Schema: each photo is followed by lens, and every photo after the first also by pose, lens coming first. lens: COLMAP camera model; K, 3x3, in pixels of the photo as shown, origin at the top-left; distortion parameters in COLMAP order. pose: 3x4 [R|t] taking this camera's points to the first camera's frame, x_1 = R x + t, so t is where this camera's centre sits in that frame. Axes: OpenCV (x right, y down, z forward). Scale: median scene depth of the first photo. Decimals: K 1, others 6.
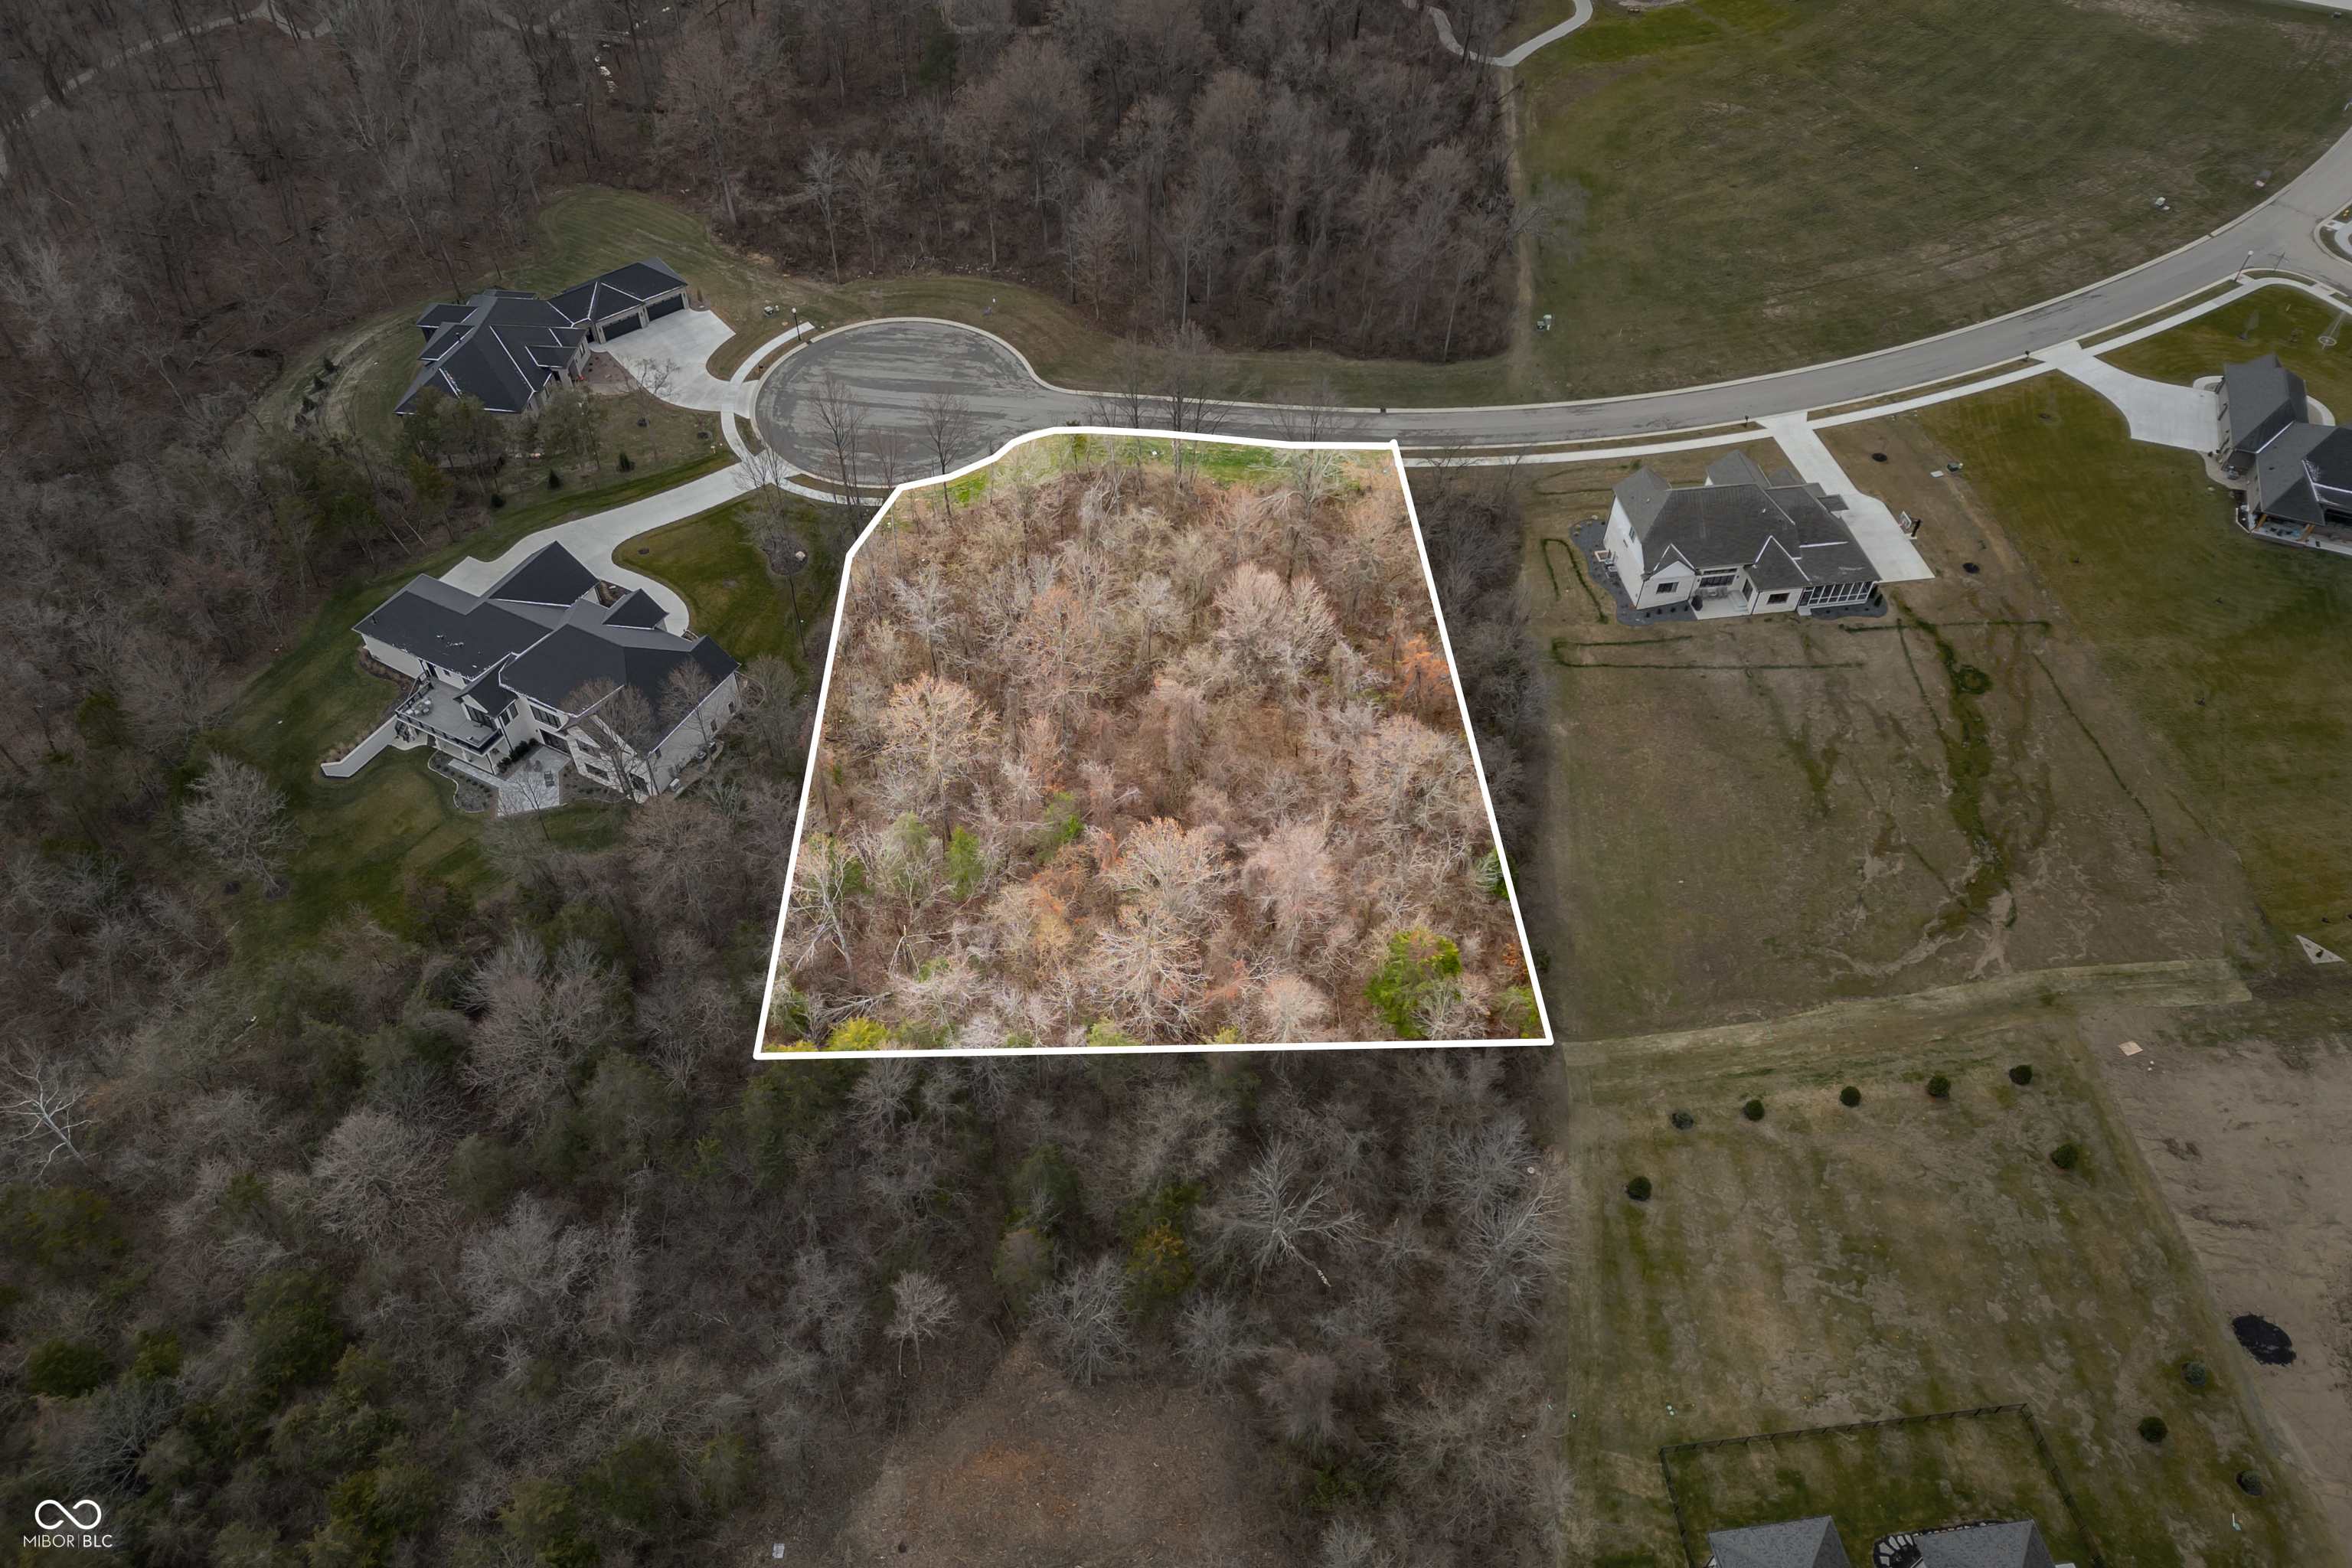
lens RADIAL K [[1534.5, 0, 1176.0], [0, 1534.5, 784.0], [0, 0, 1]] dist [0.065377, -0.056002]
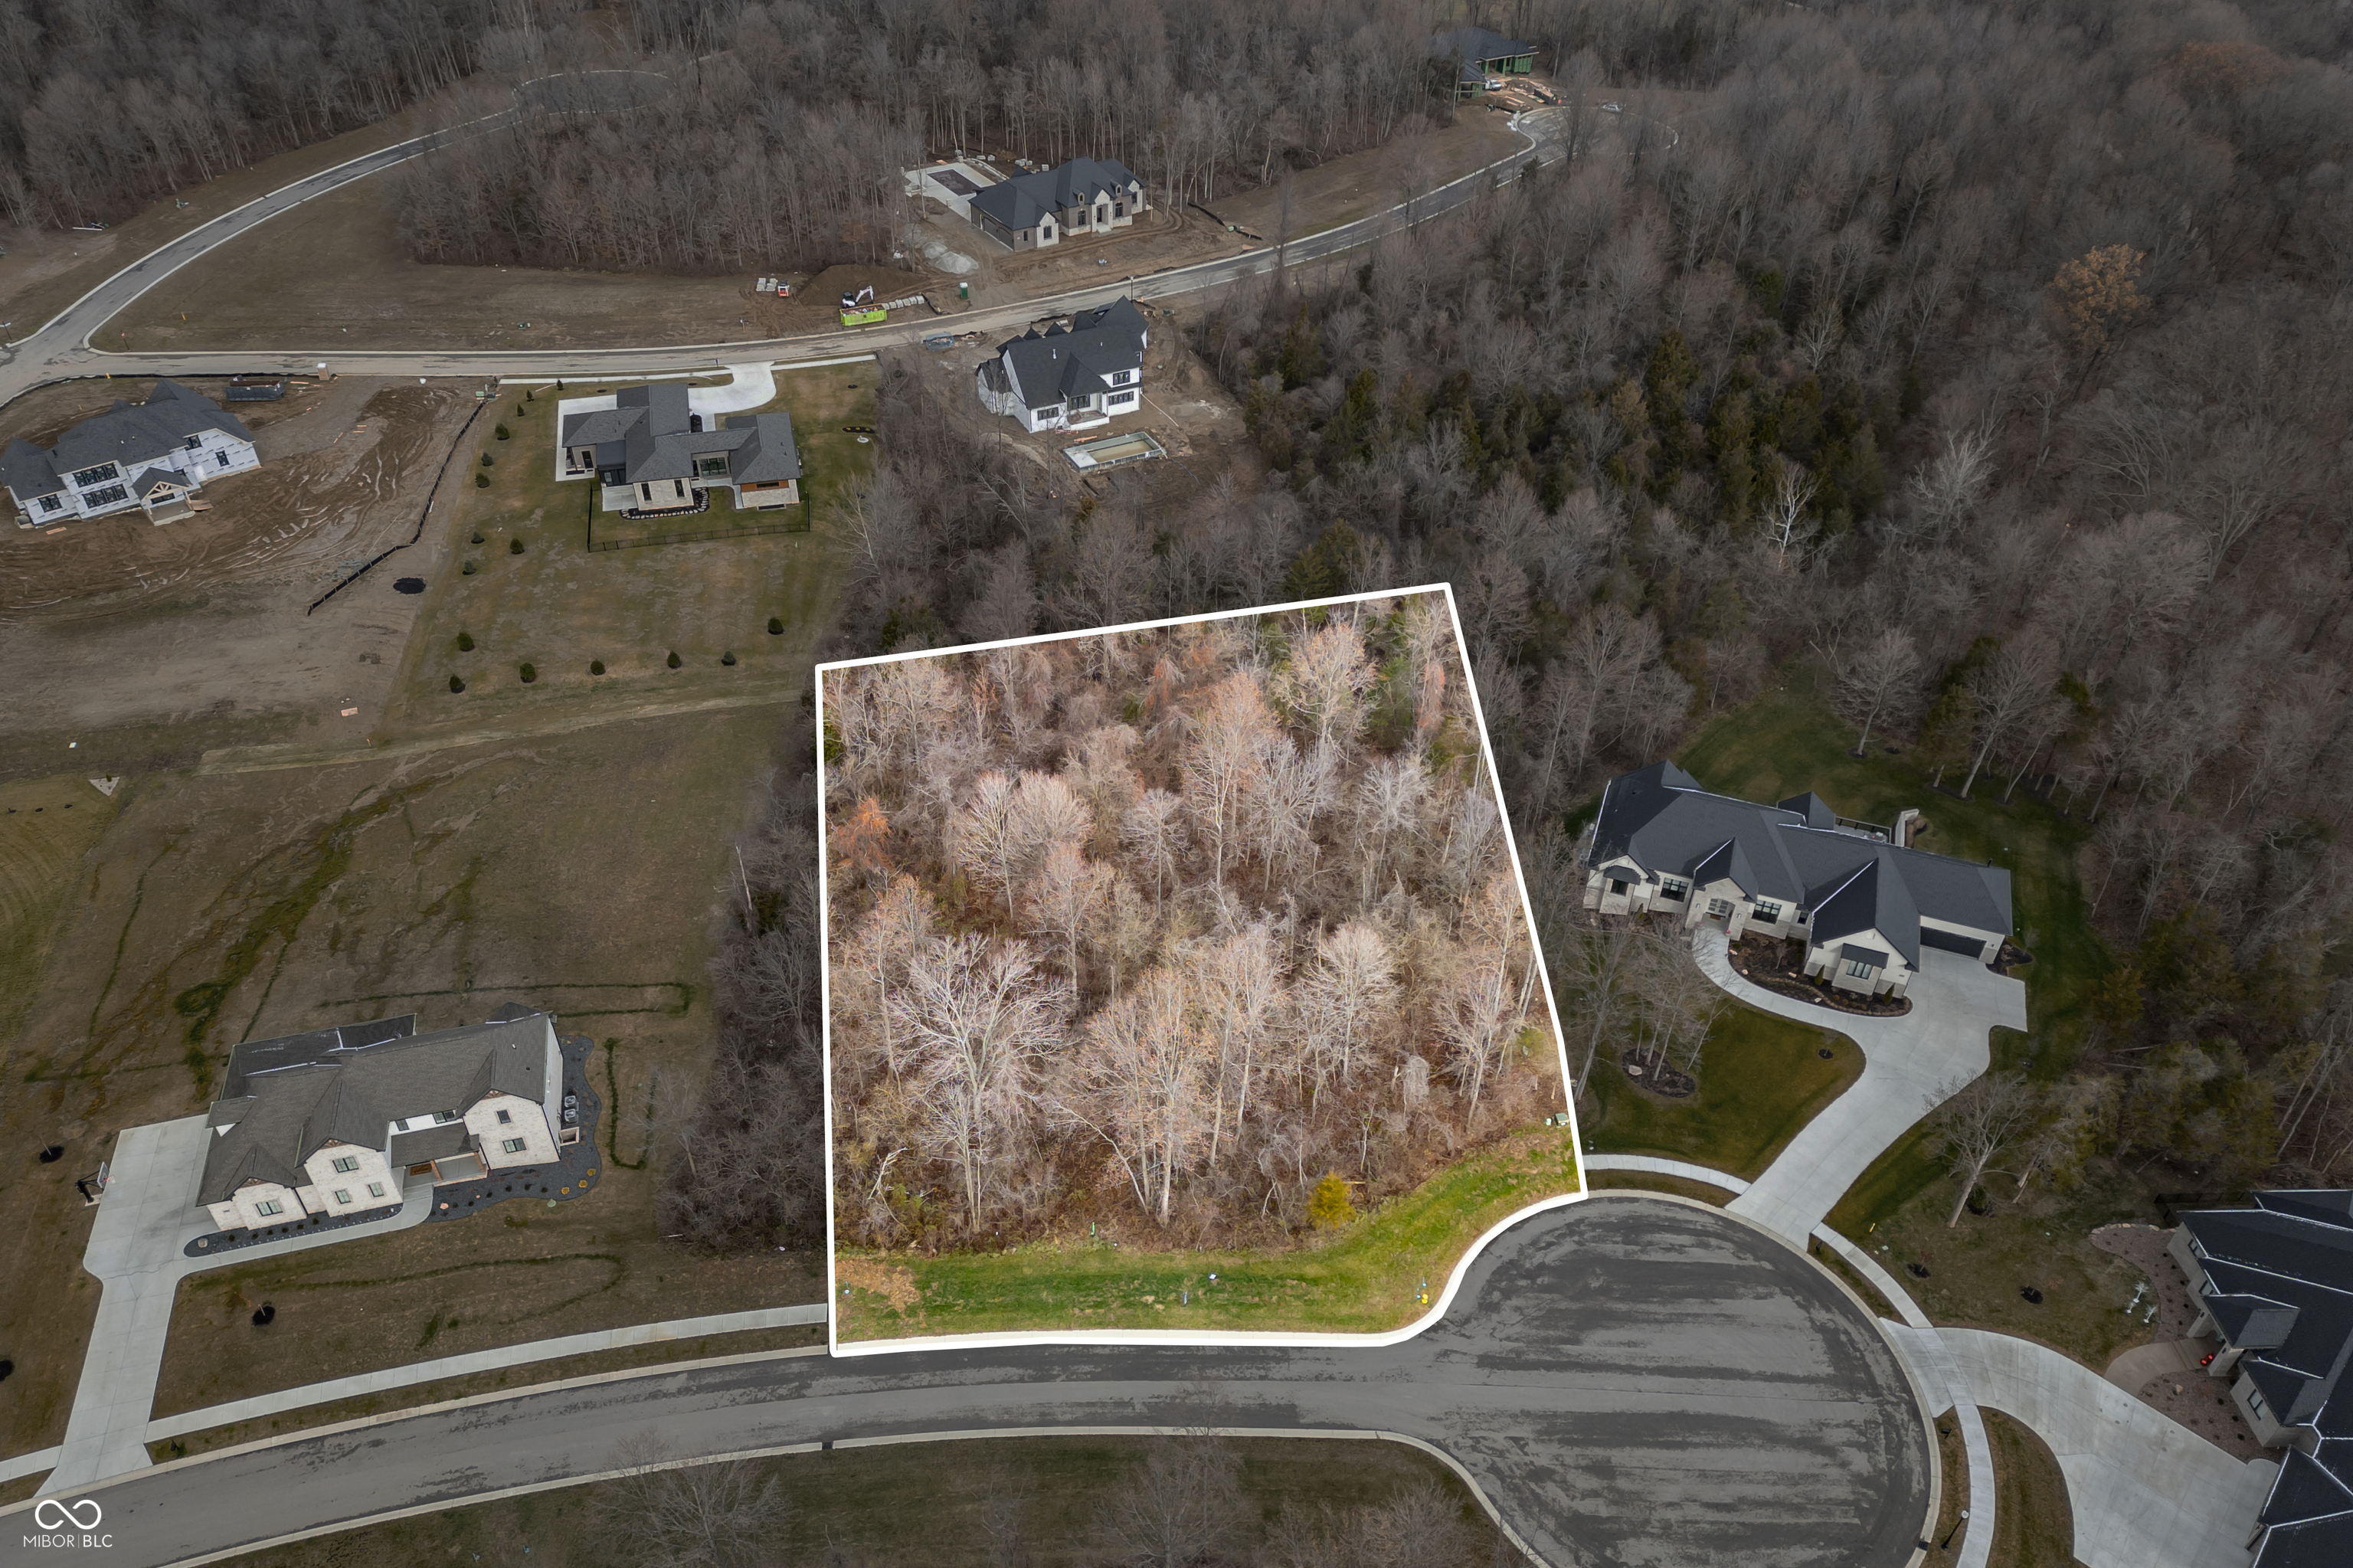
lens RADIAL K [[1613.7, 0, 1173.4], [0, 1613.7, 804.8], [0, 0, 1]] dist [0.080682, -0.071657]
pose [[-0.993327, 0.053852, -0.101990, 0.059655], [-0.101163, 0.017876, 0.994709, -0.888277], [0.055390, 0.998389, -0.012309, 0.815577]]
